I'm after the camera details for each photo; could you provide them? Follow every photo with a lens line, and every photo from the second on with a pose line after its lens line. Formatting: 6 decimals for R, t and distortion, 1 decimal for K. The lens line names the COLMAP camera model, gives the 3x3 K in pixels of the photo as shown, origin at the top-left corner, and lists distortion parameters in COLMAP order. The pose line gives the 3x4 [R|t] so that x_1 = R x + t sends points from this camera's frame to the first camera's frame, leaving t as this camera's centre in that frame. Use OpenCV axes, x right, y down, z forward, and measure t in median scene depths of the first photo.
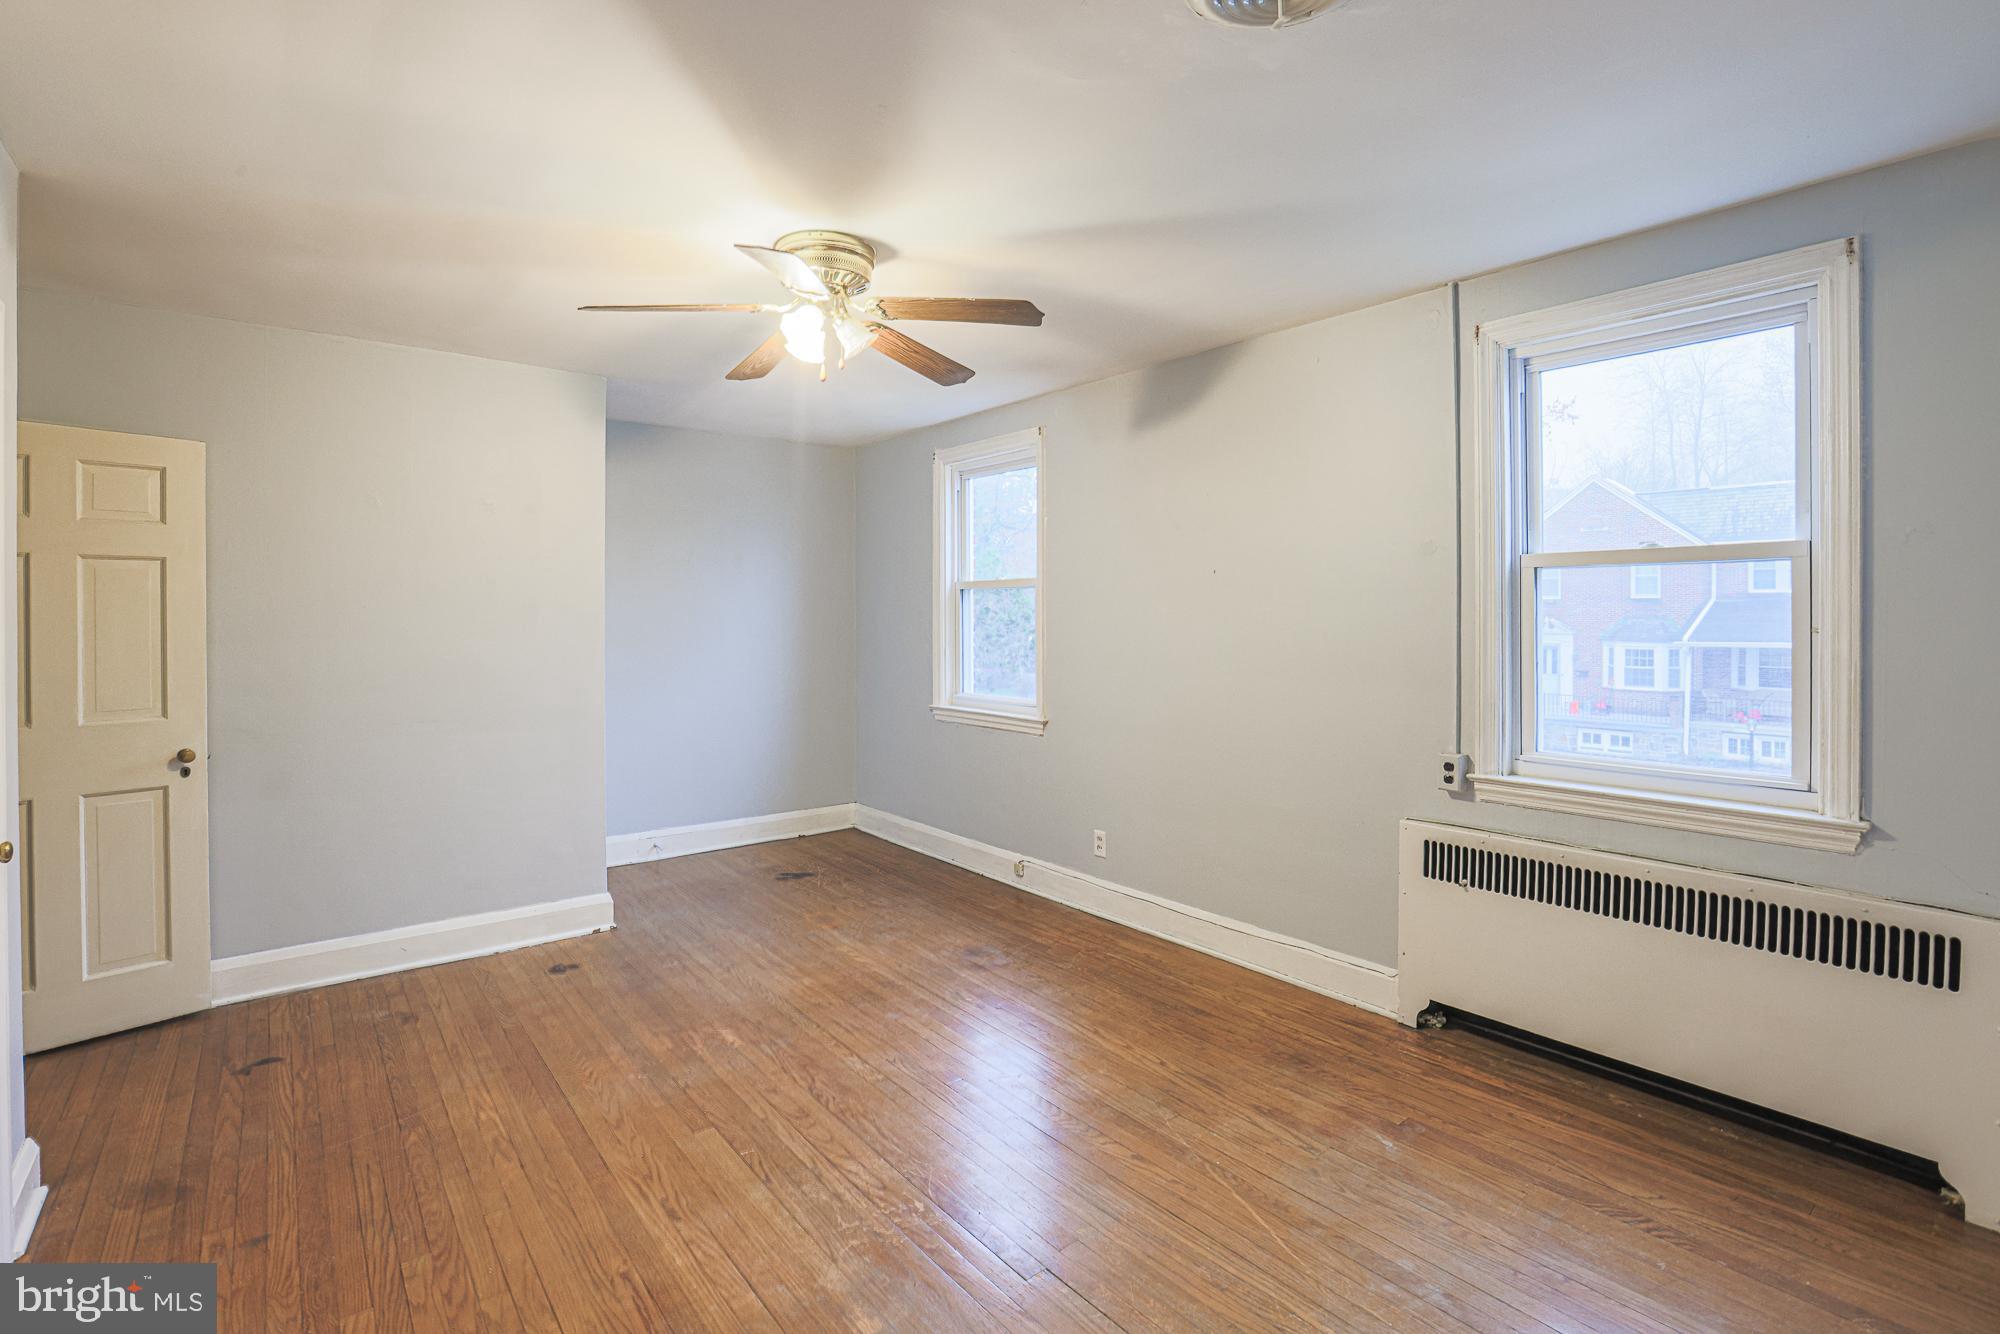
lens RADIAL K [[932.5, 0, 986.1], [0, 932.5, 653.5], [0, 0, 1]] dist [-0.033464, 0.006027]
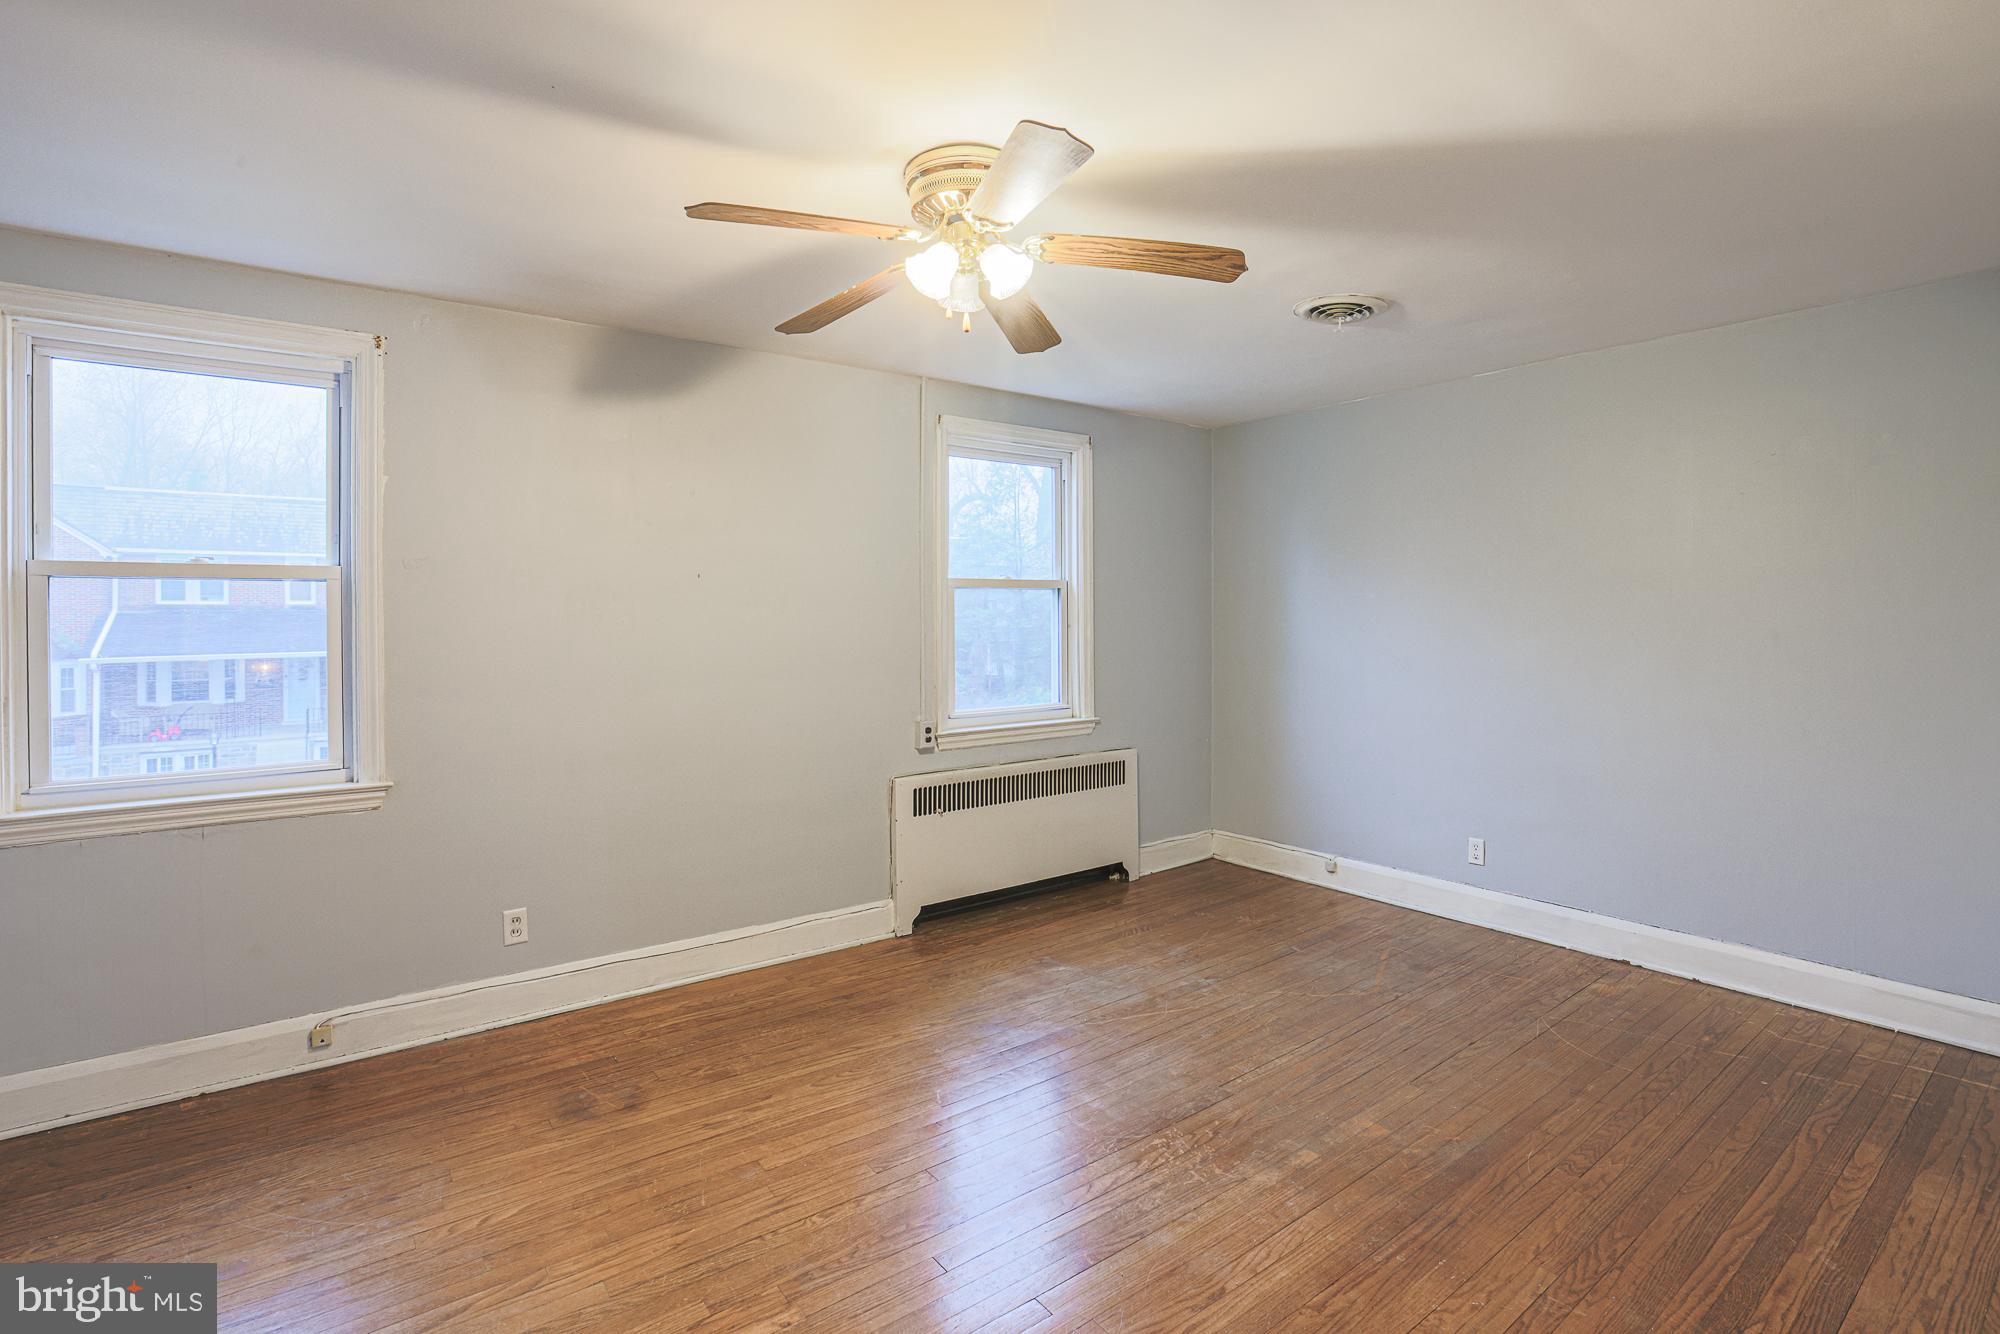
lens RADIAL K [[946.3, 0, 1001.2], [0, 946.3, 624.9], [0, 0, 1]] dist [-0.031801, 0.001486]
pose [[0.009434, 0.002552, 0.999952, -0.839394], [0.043678, 0.999041, -0.002962, -0.024700], [-0.999001, 0.043704, 0.009314, 0.795434]]
